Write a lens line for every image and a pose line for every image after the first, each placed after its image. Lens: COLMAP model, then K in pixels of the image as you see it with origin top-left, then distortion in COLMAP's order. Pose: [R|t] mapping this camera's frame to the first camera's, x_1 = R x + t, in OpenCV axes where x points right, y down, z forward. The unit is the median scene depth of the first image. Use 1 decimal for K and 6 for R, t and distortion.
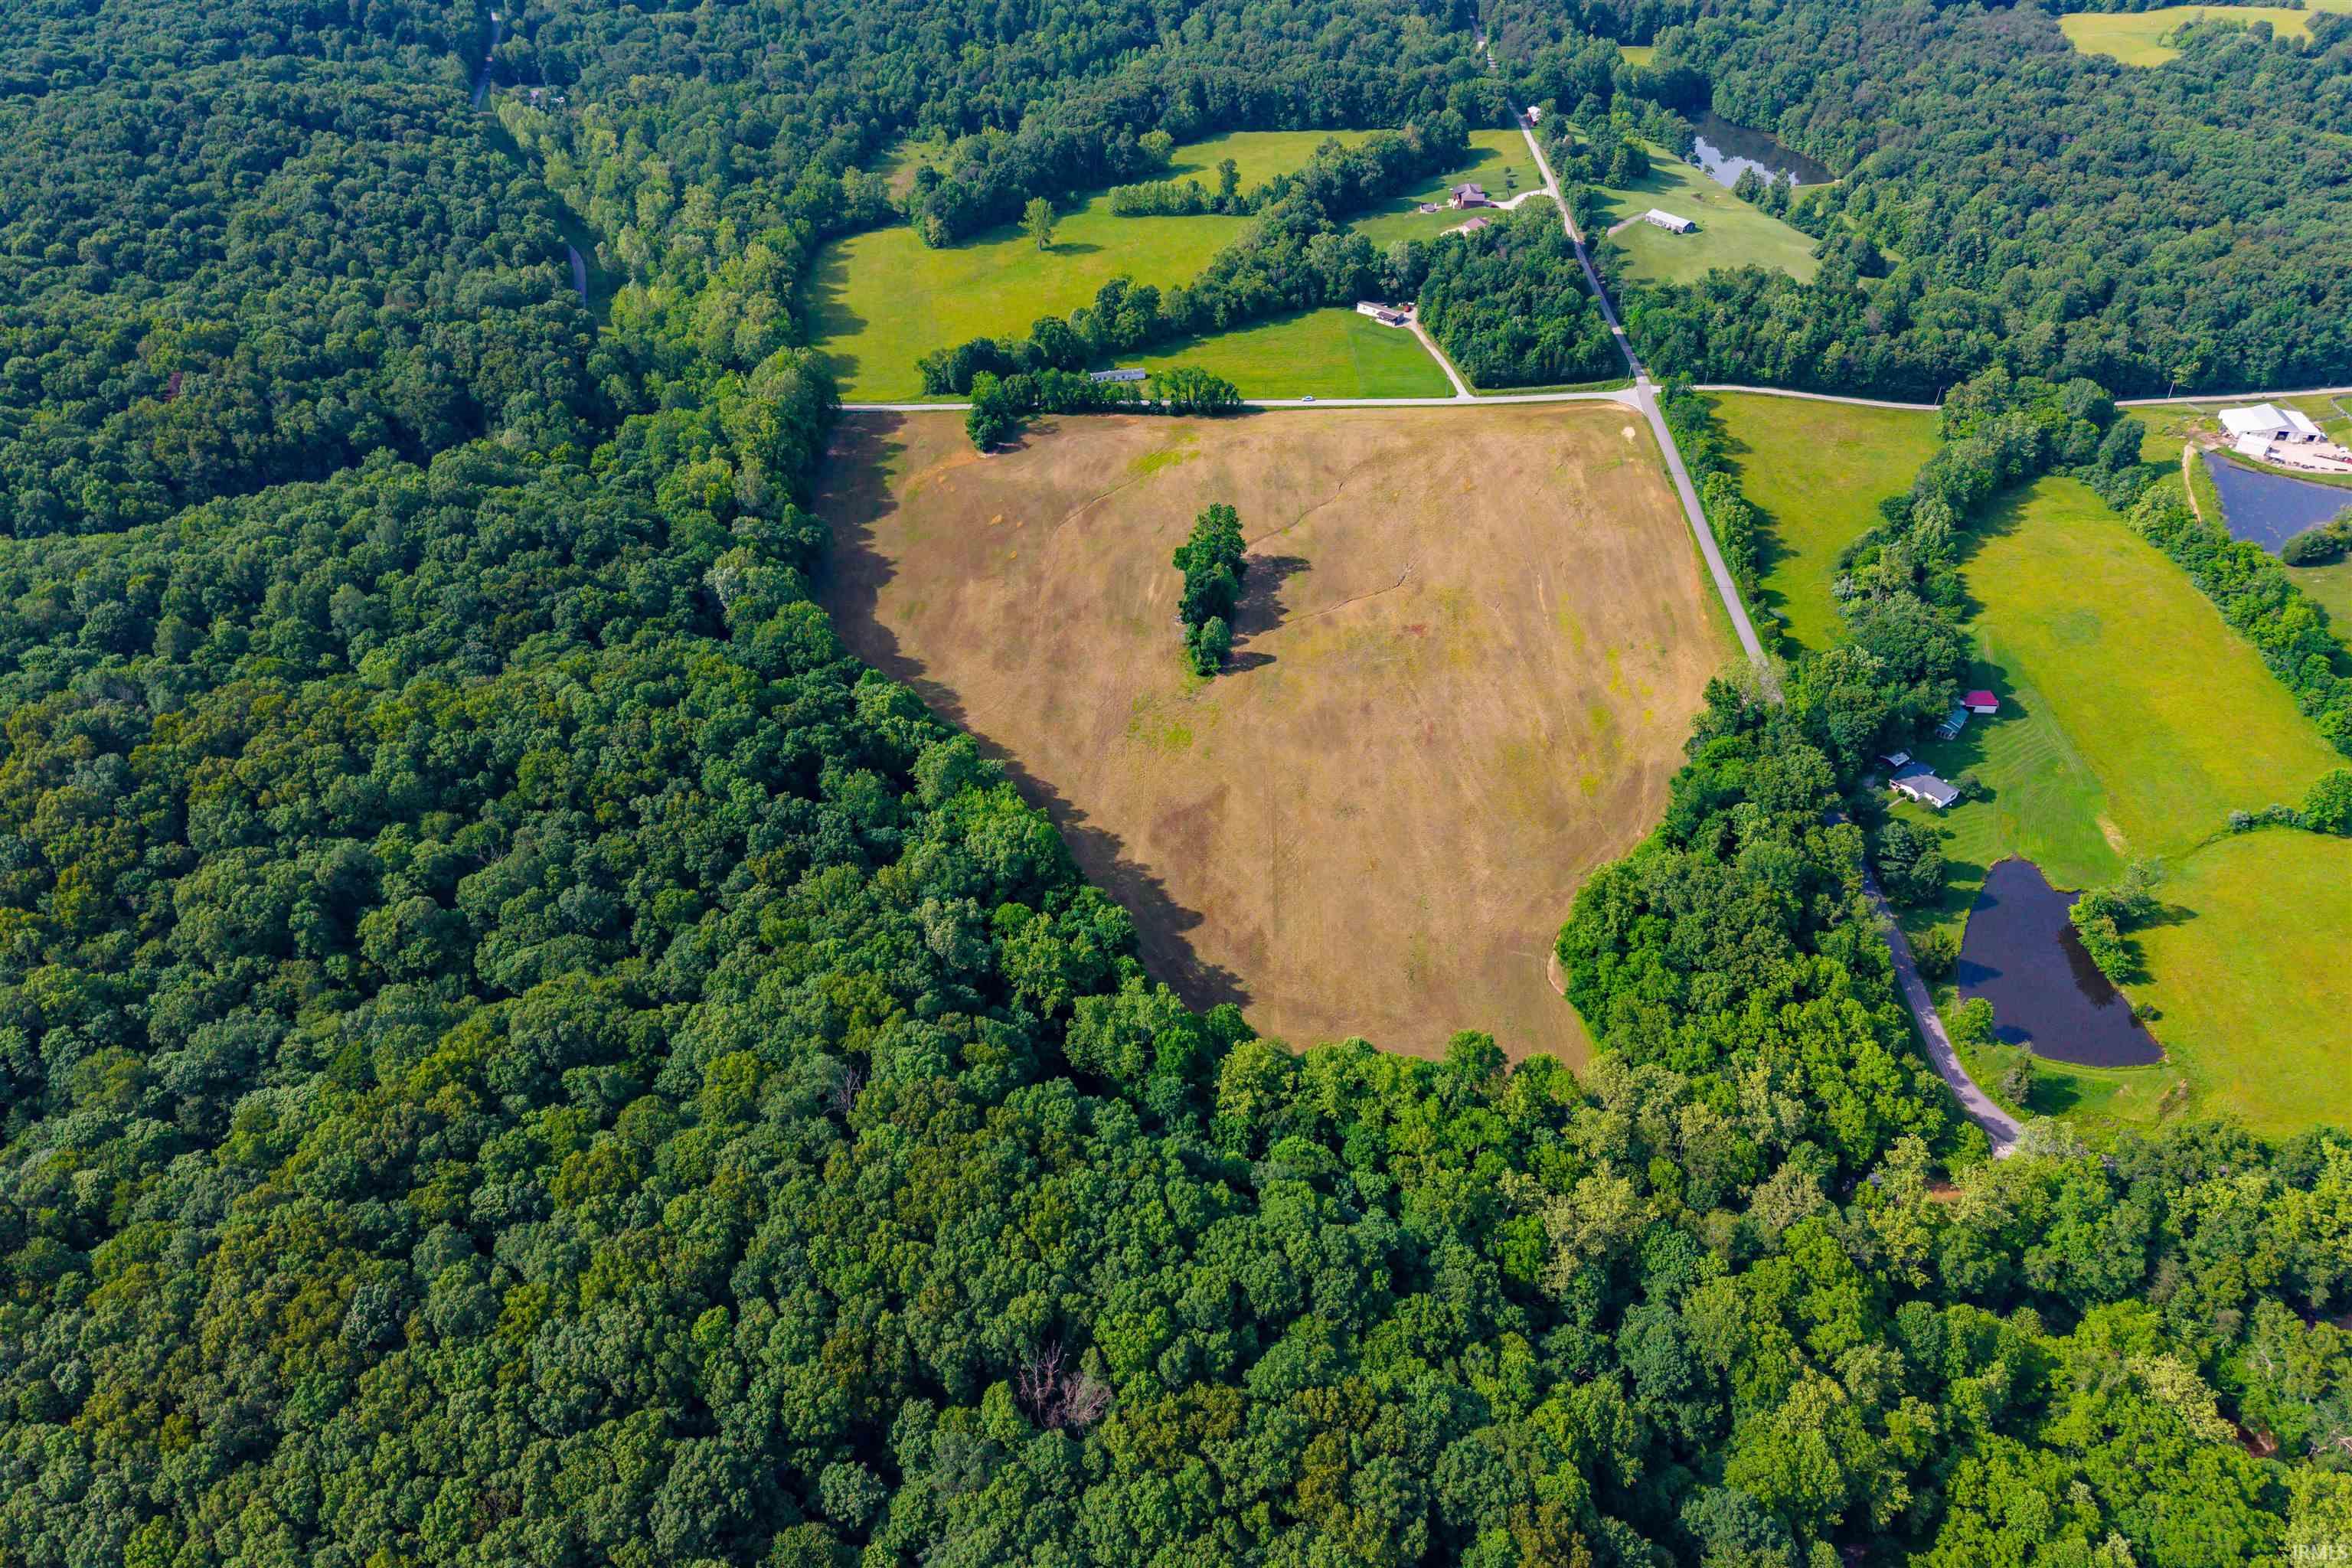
lens RADIAL K [[1568.9, 0, 1157.7], [0, 1568.9, 797.0], [0, 0, 1]] dist [0.031092, -0.033430]
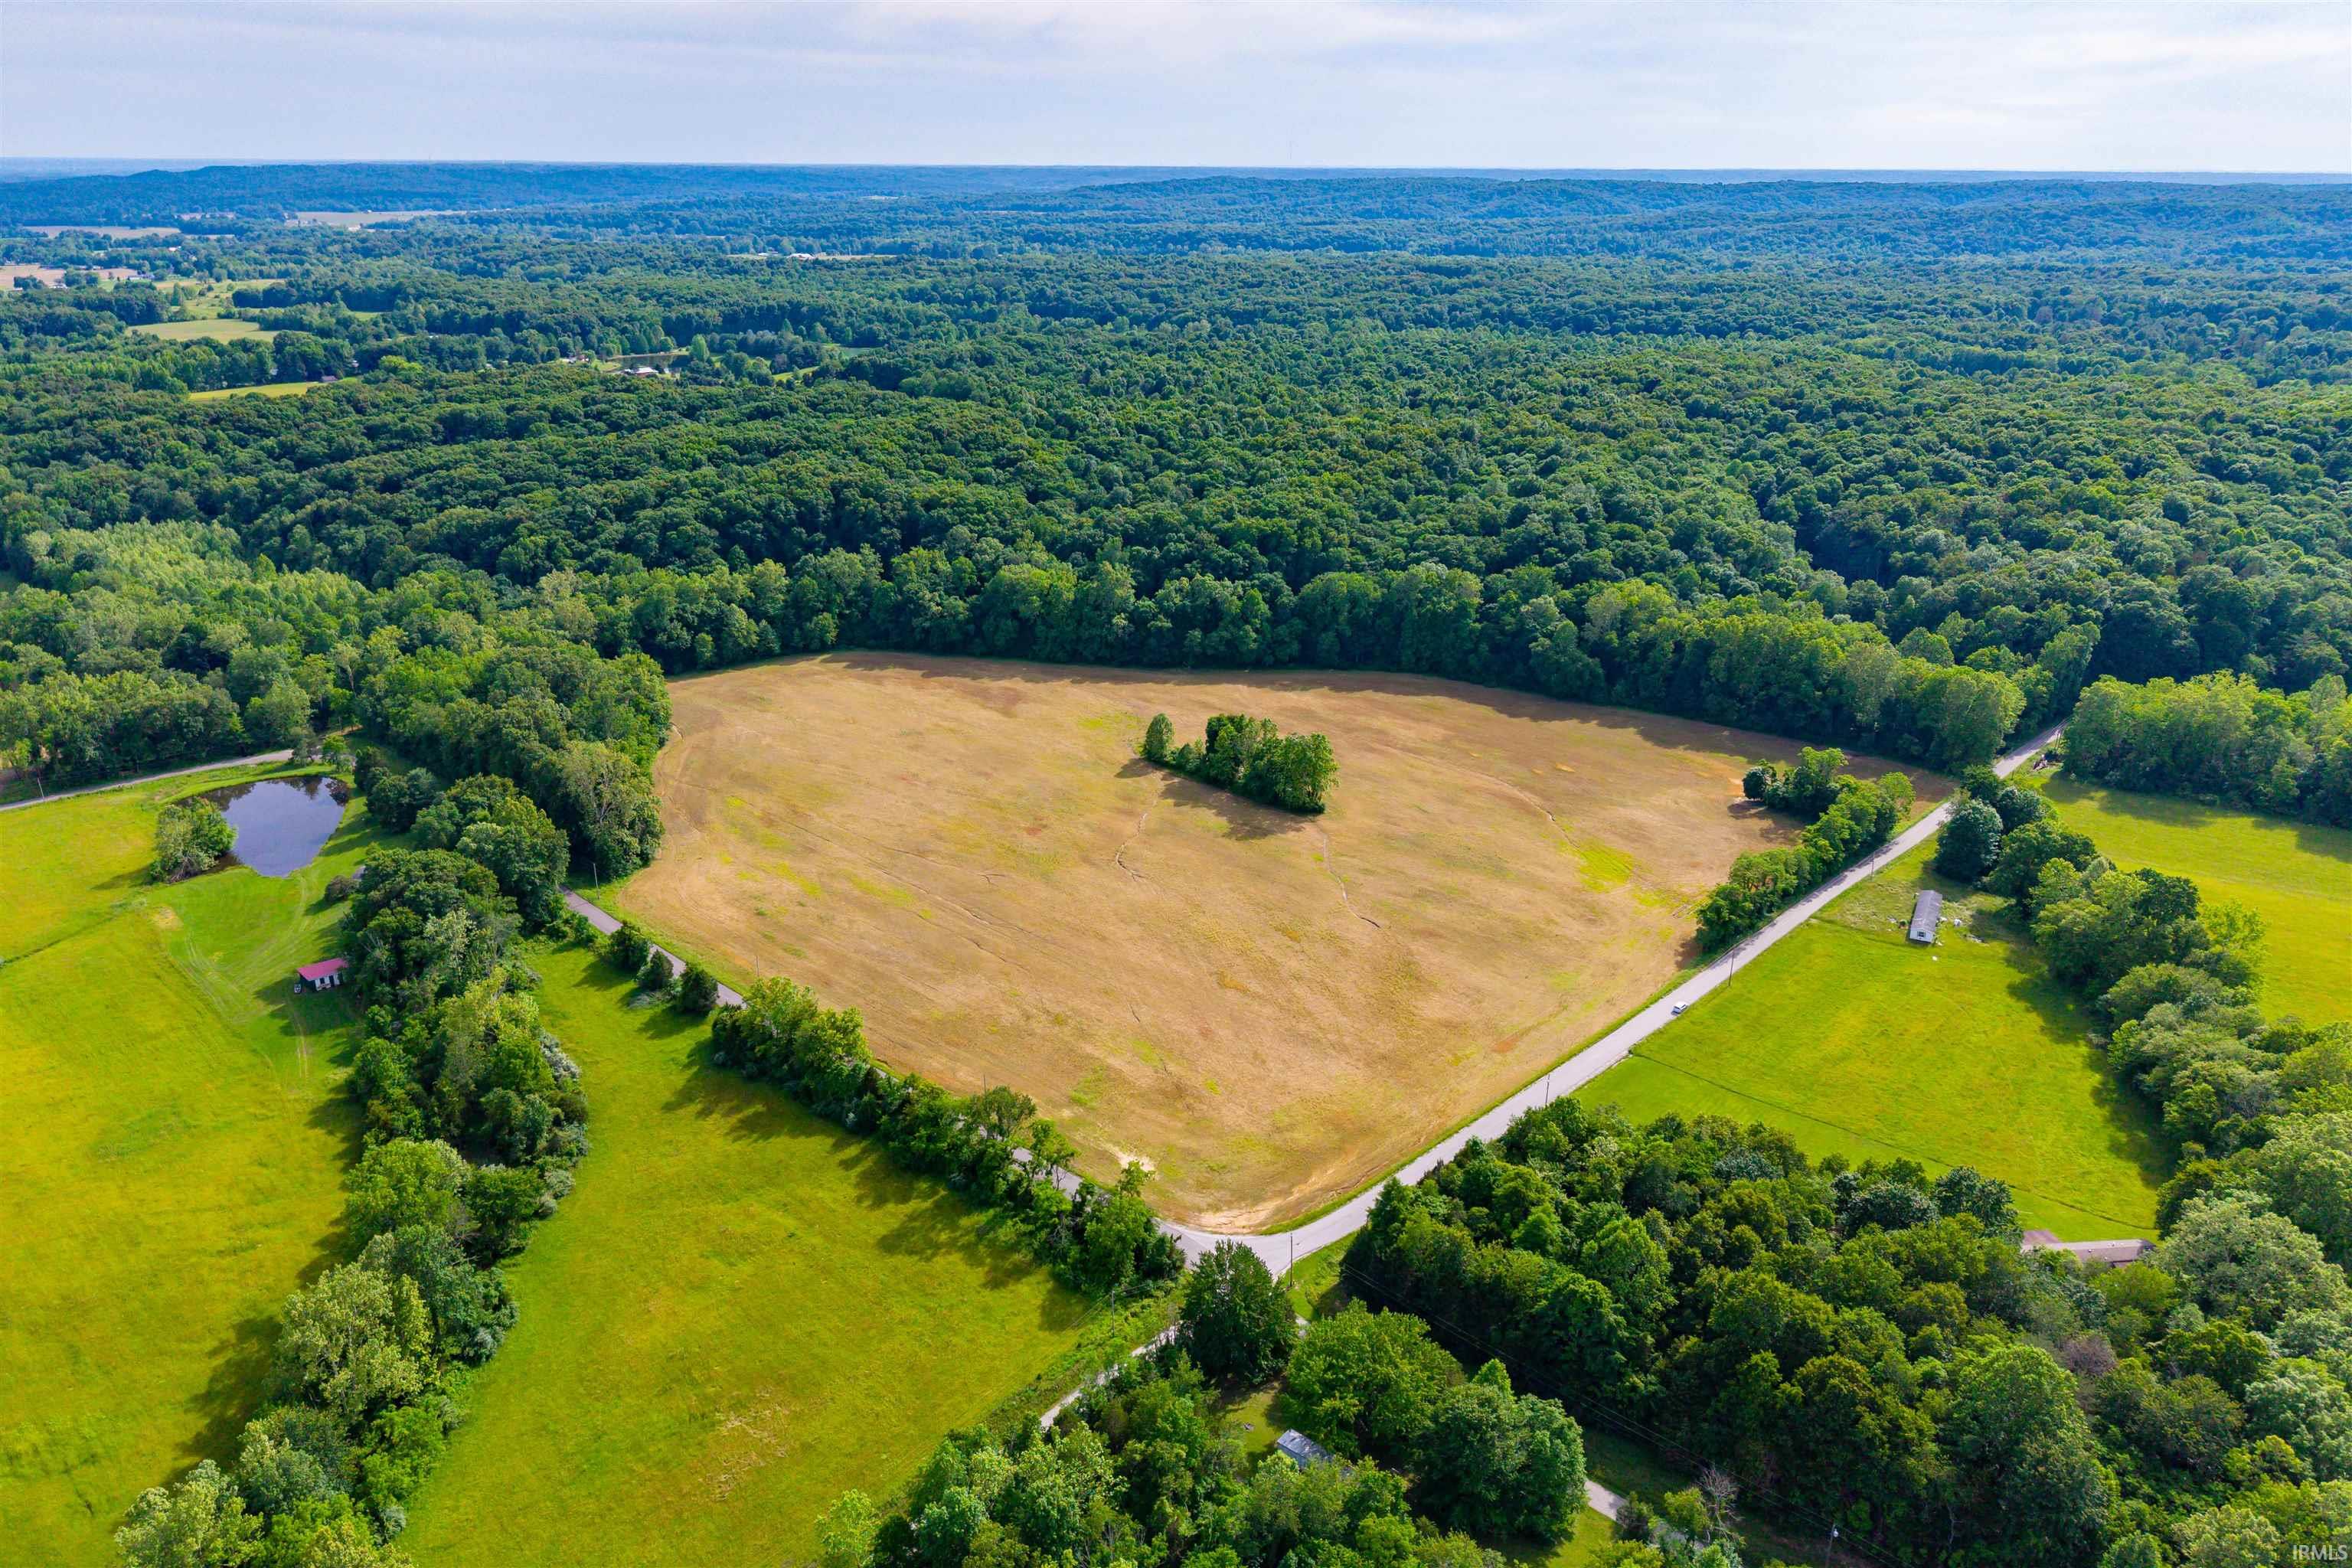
lens RADIAL K [[1568.9, 0, 1181.3], [0, 1568.9, 781.6], [0, 0, 1]] dist [0.031092, -0.033430]
pose [[-0.666133, 0.274109, -0.693636, 0.566725], [-0.462852, 0.577332, 0.672648, -0.594924], [0.584837, 0.769124, -0.257708, 1.035847]]
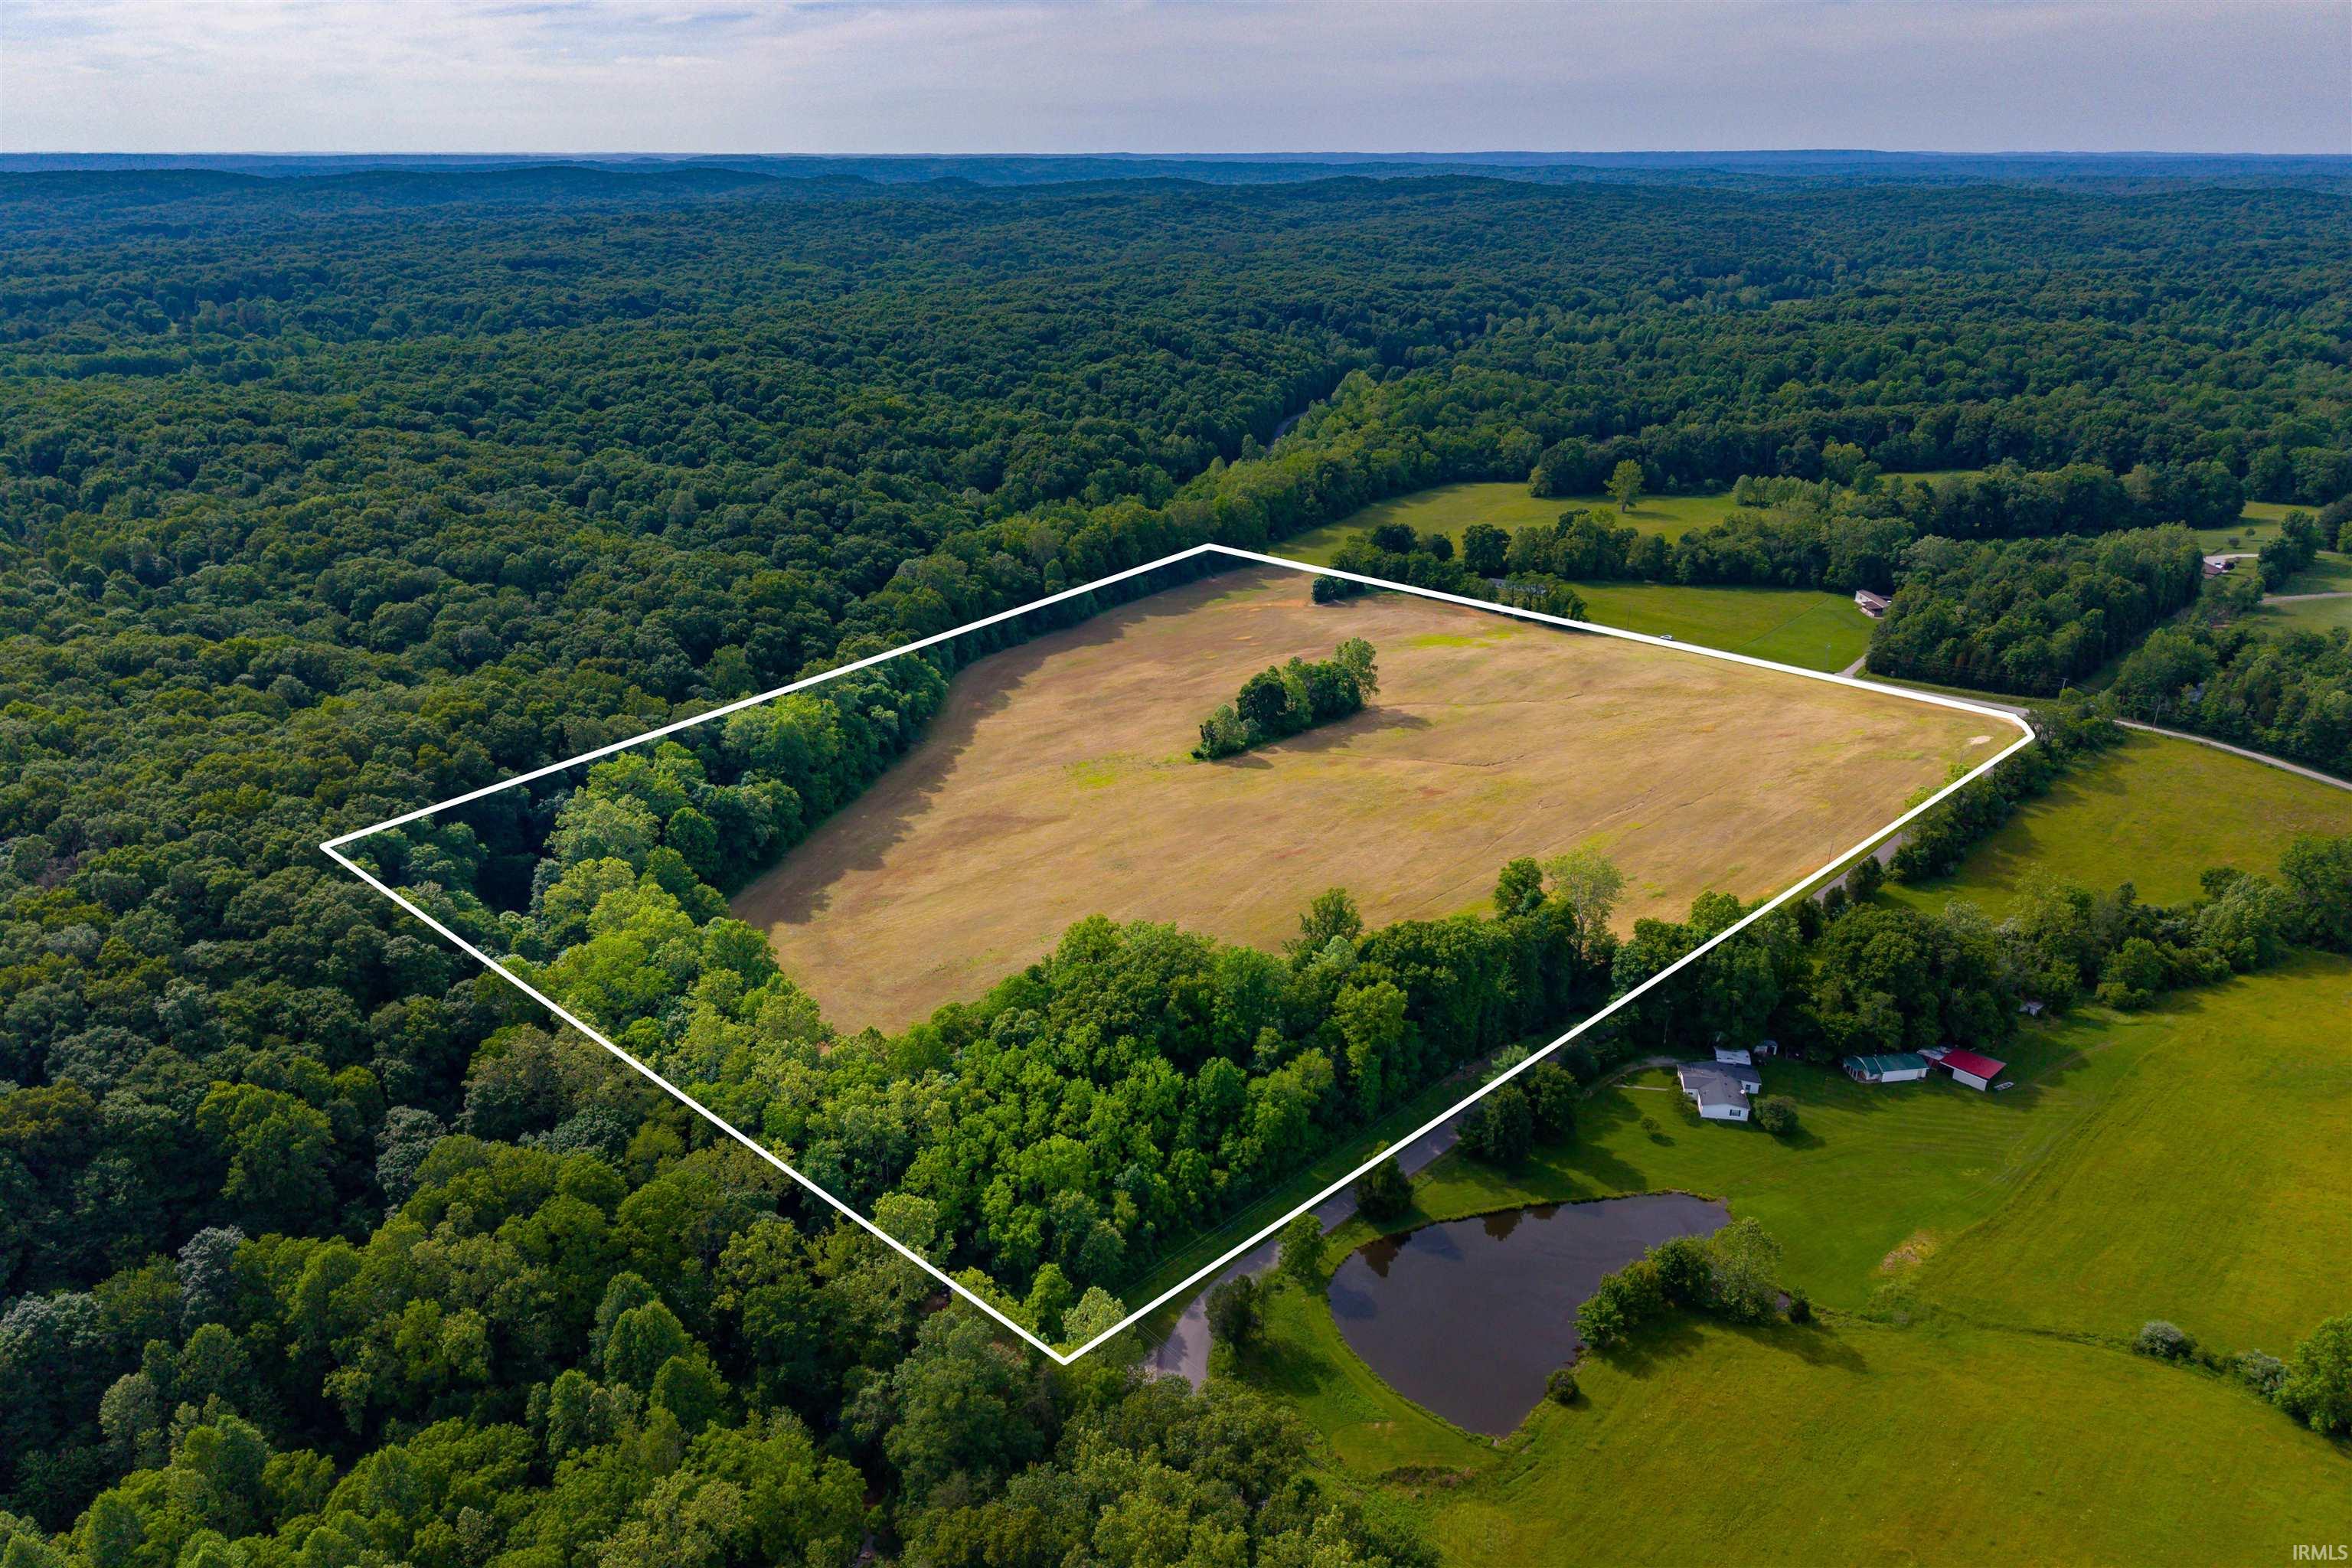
lens RADIAL K [[1568.9, 0, 1175.9], [0, 1568.9, 778.6], [0, 0, 1]] dist [0.031092, -0.033430]
pose [[0.709239, 0.265764, -0.652954, 0.523643], [-0.436879, 0.892617, -0.111228, 0.036181], [0.553277, 0.364150, 0.749186, 0.230813]]
